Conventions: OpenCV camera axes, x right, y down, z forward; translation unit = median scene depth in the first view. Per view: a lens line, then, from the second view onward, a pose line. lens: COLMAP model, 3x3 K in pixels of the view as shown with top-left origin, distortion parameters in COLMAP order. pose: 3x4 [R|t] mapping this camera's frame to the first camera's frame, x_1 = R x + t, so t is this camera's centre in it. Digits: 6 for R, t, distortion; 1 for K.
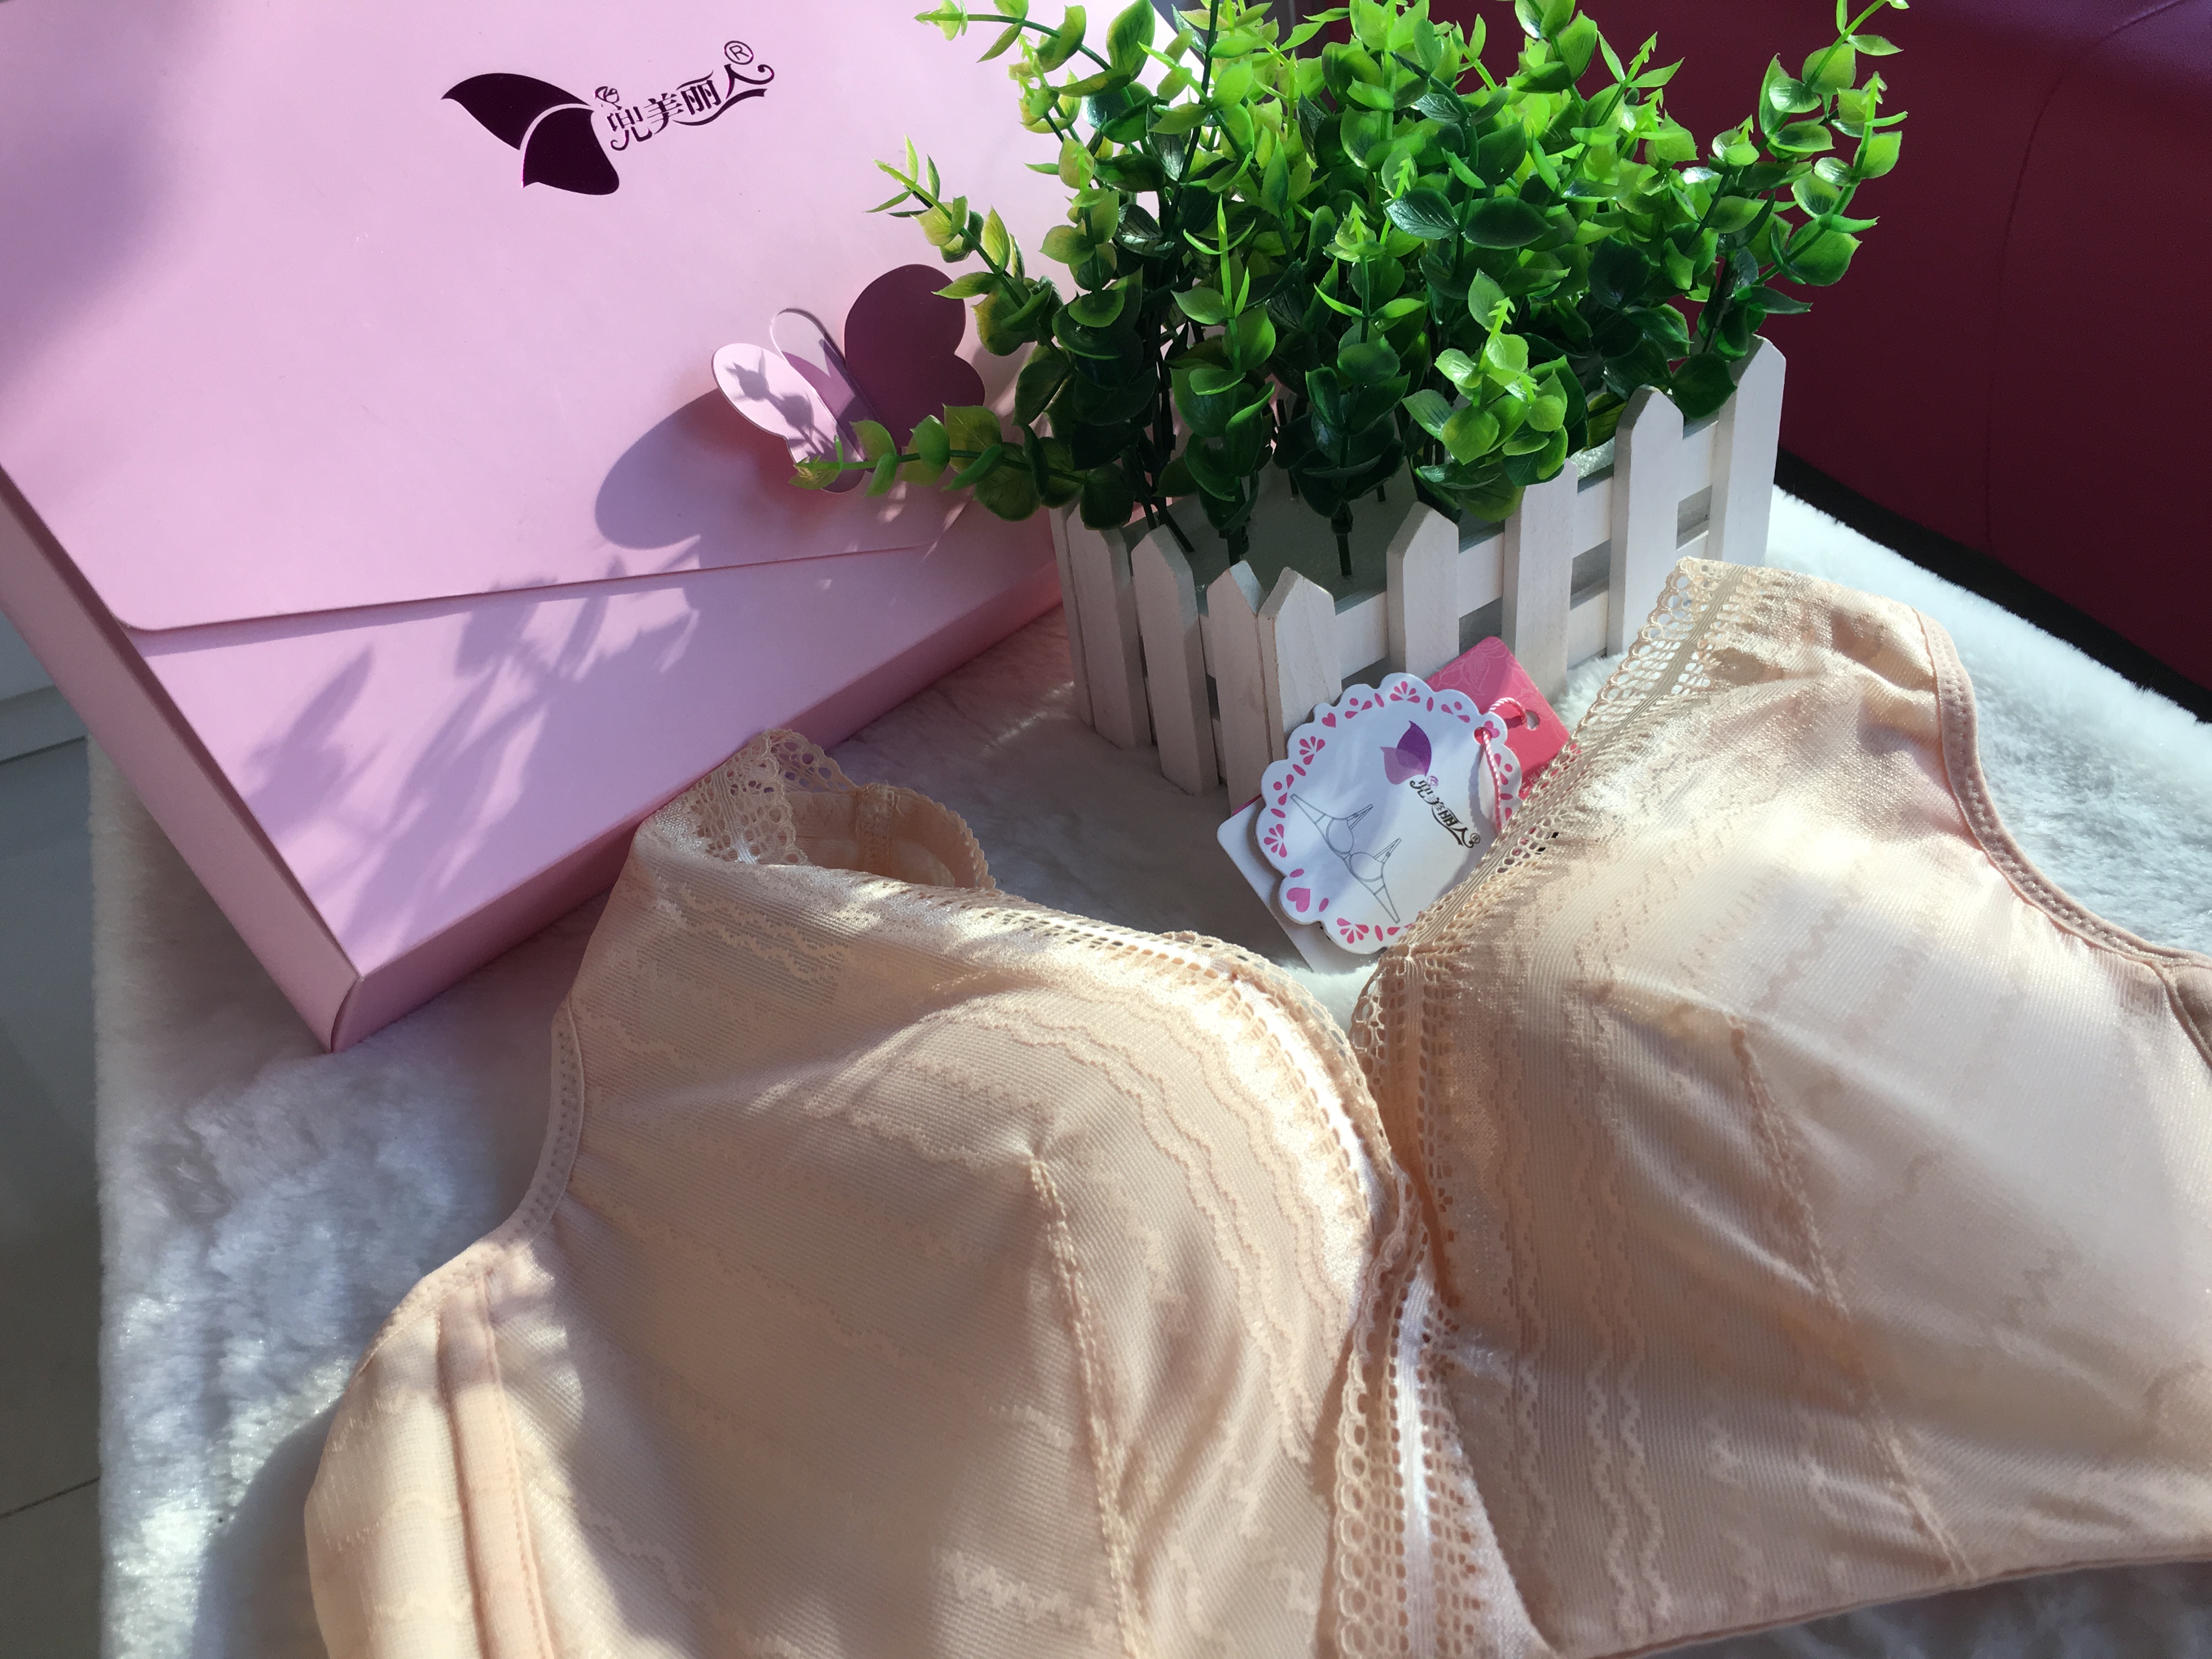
lens RADIAL K [[1845.9, 0, 1088.5], [0, 1845.9, 819.7], [0, 0, 1]] dist [0.012186, 0.011601]
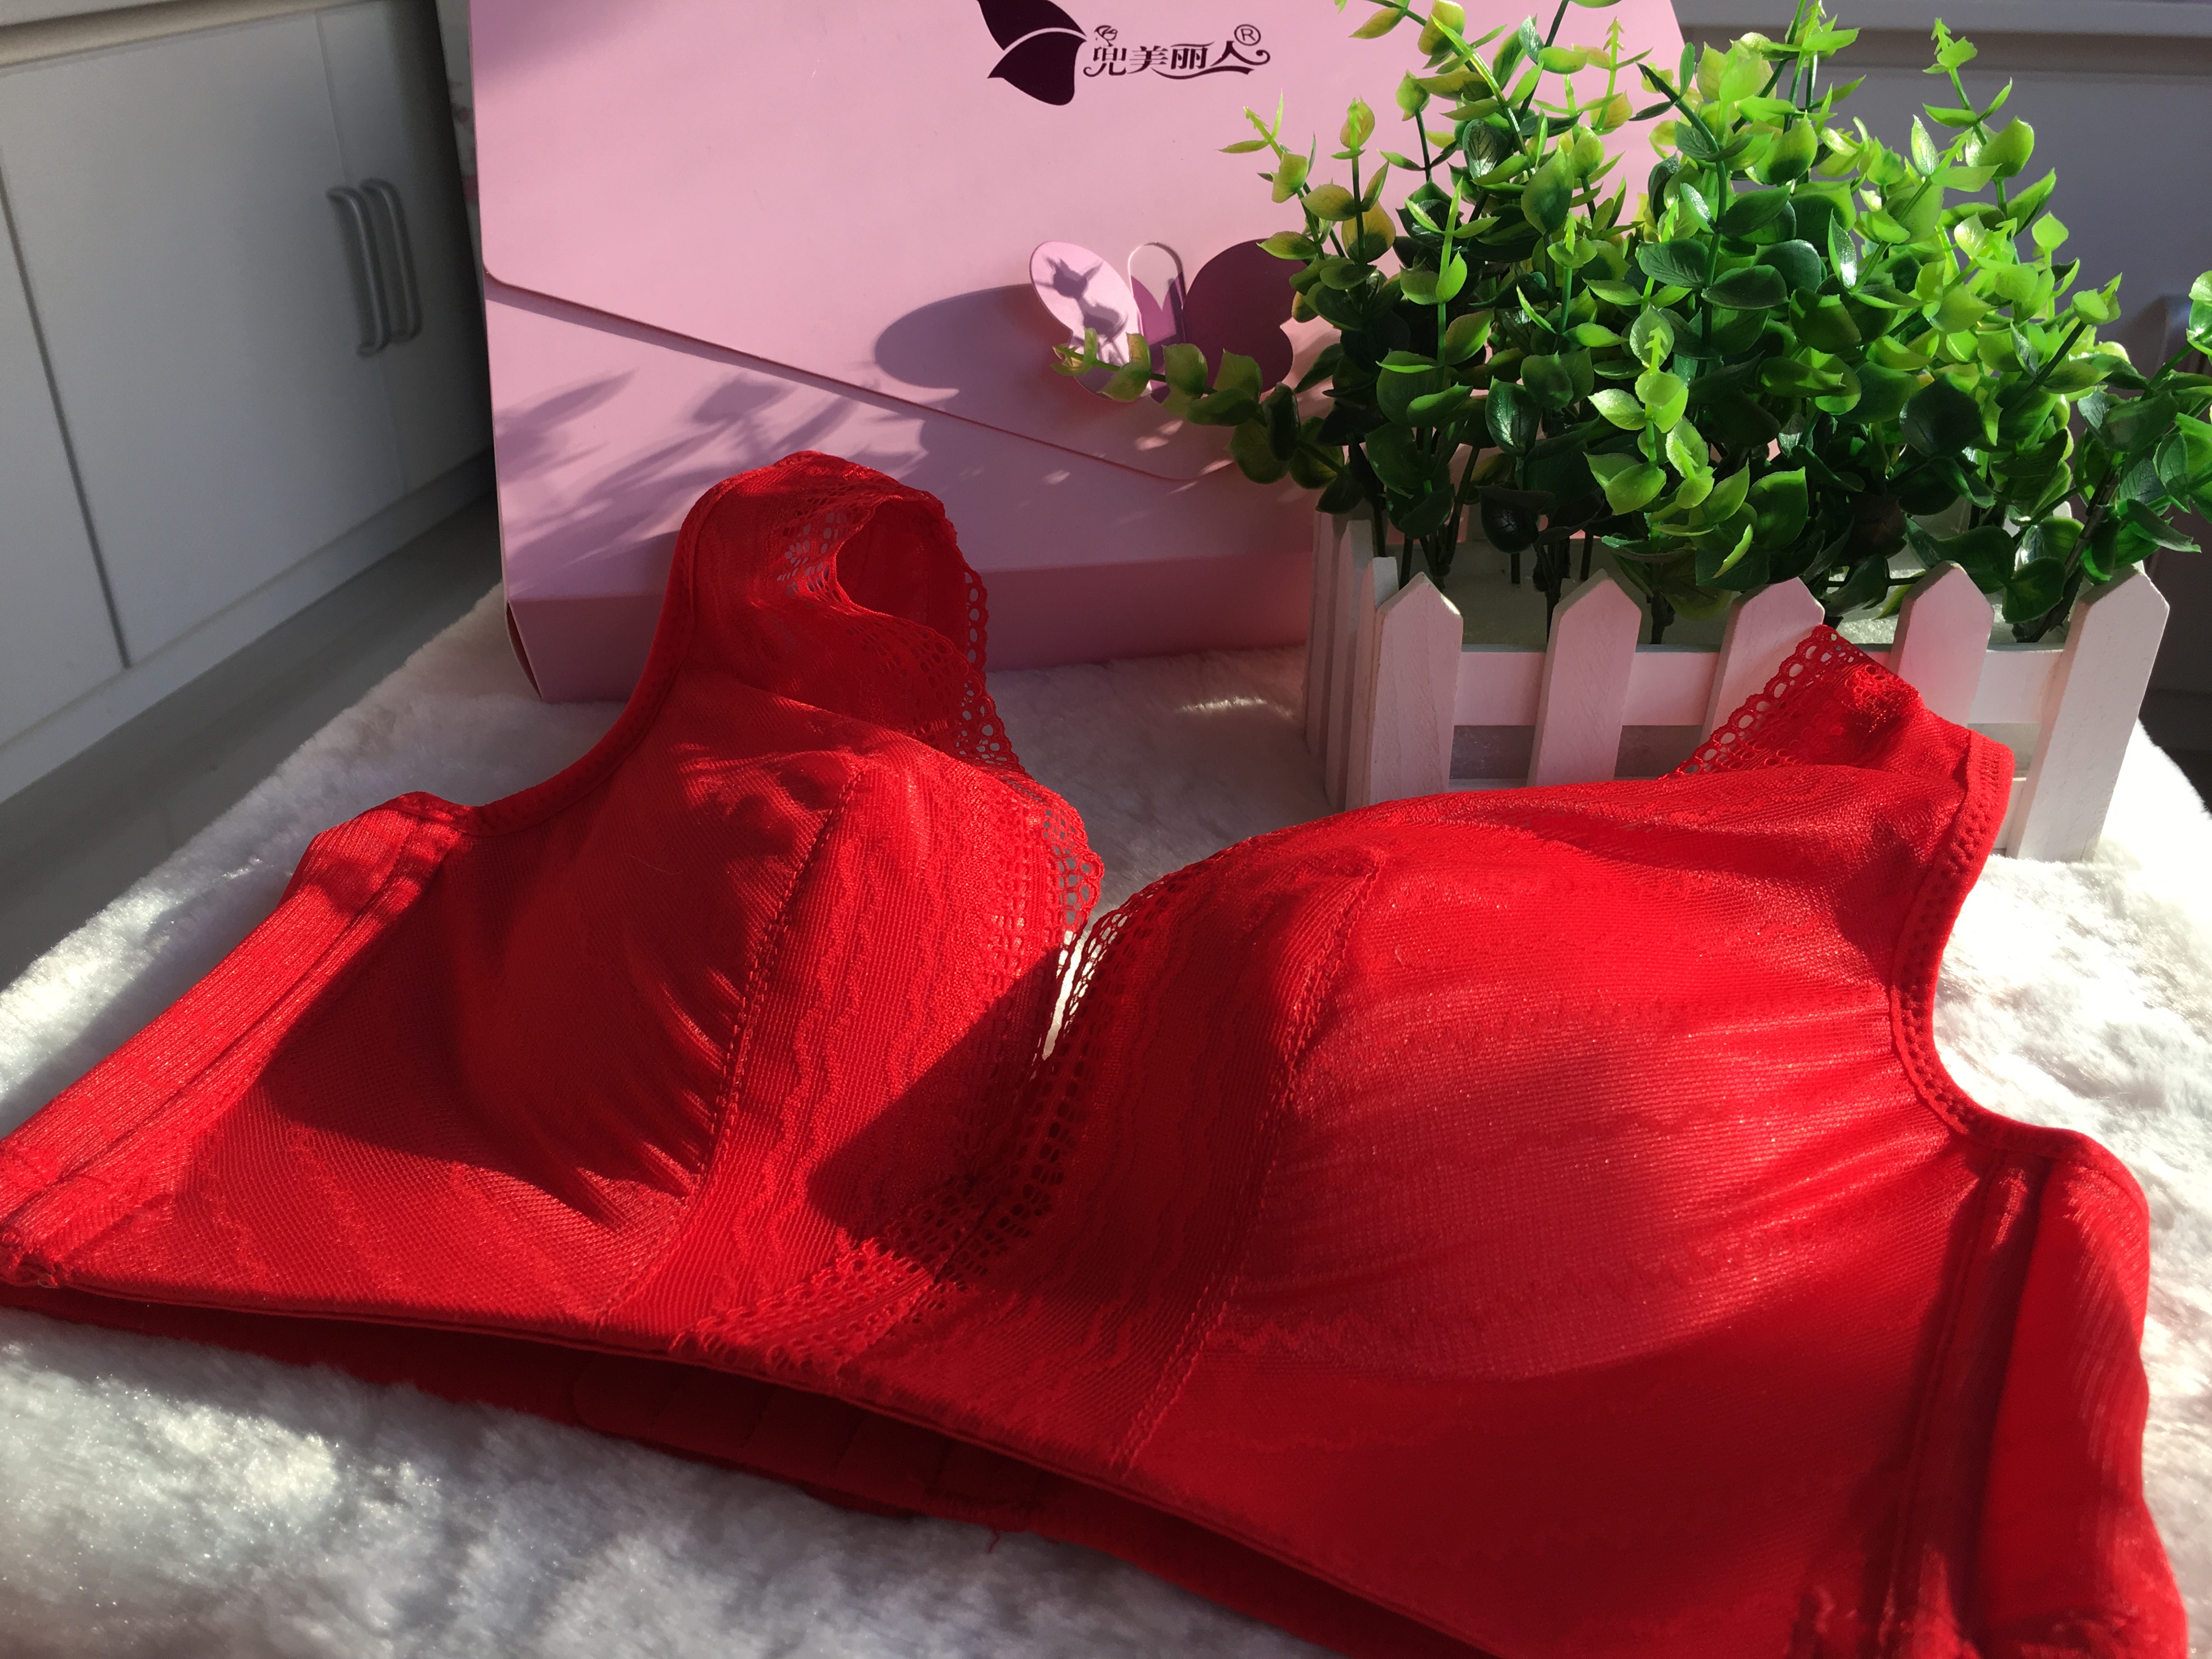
lens RADIAL K [[1845.9, 0, 1088.5], [0, 1845.9, 819.7], [0, 0, 1]] dist [0.012186, 0.011601]
pose [[0.826884, 0.376561, -0.417690, 0.382868], [-0.424173, 0.905274, -0.023585, 0.067944], [0.369243, 0.196674, 0.908284, 0.084700]]
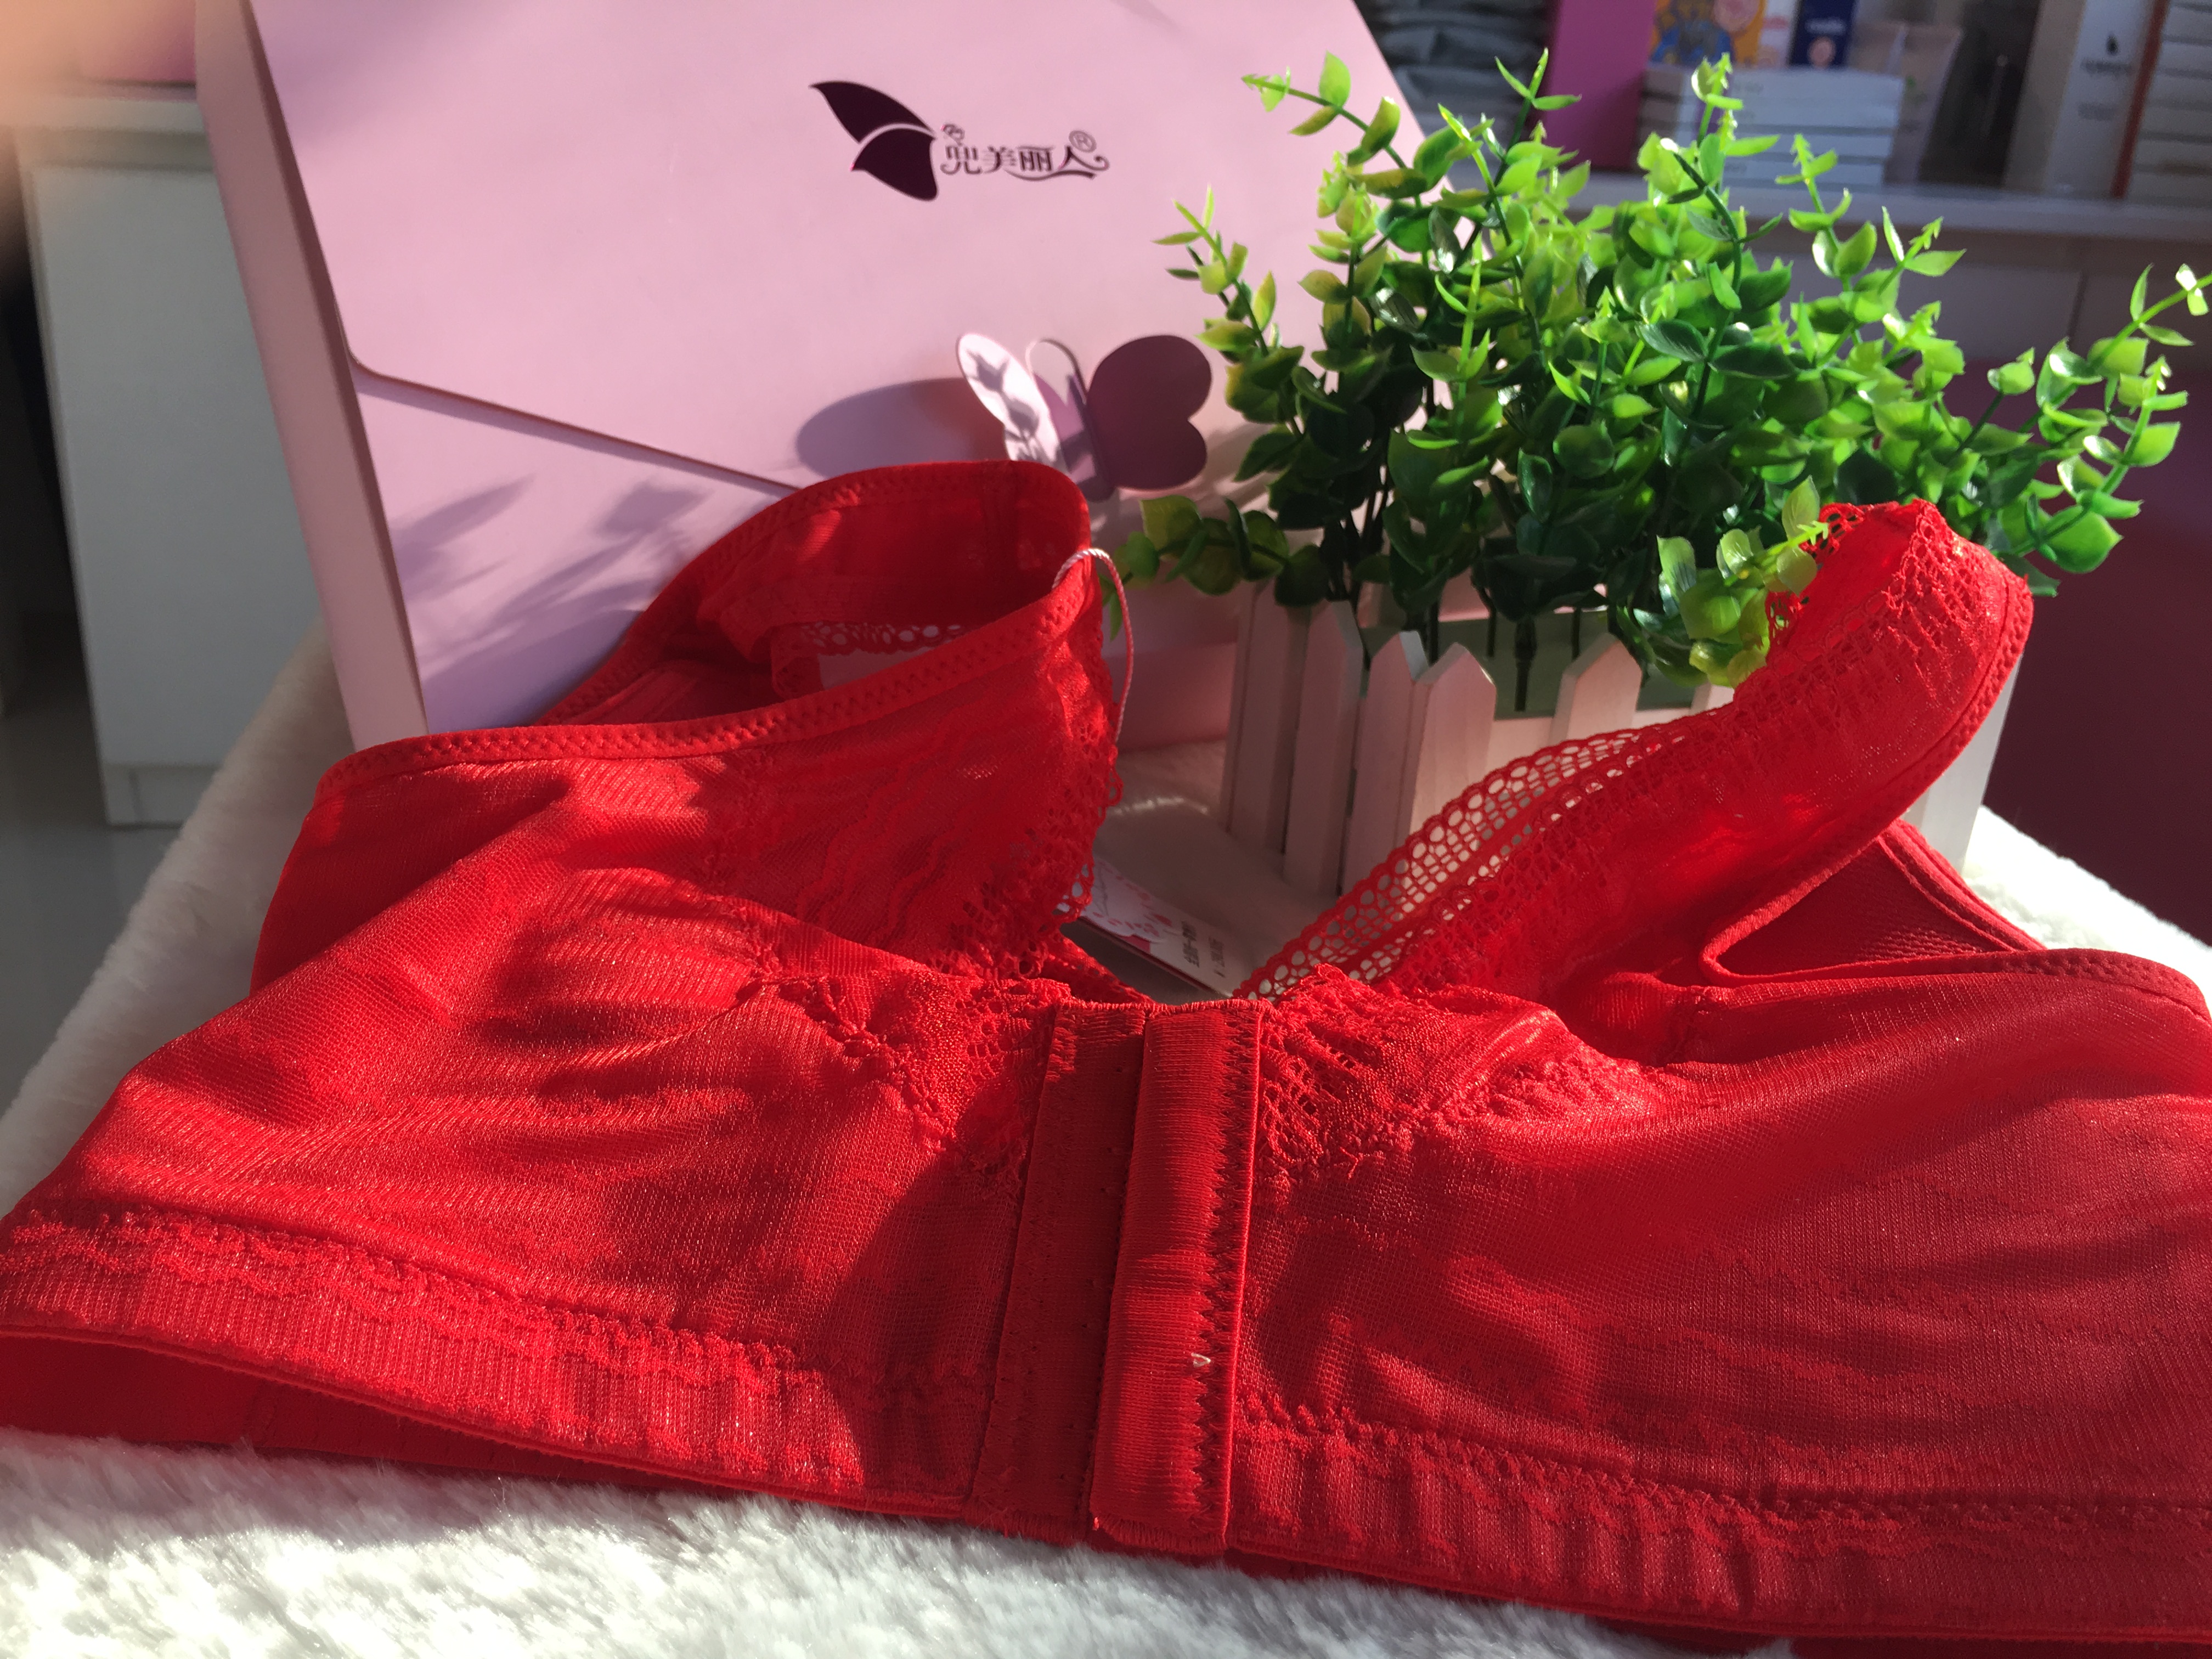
lens RADIAL K [[1841.6, 0, 1106.0], [0, 1841.6, 829.5], [0, 0, 1]] dist [-0.003450, -0.006548]
pose [[0.953996, 0.267382, -0.135639, 0.082101], [-0.291897, 0.931615, -0.216541, 0.200350], [0.068464, 0.246172, 0.966805, 0.070018]]
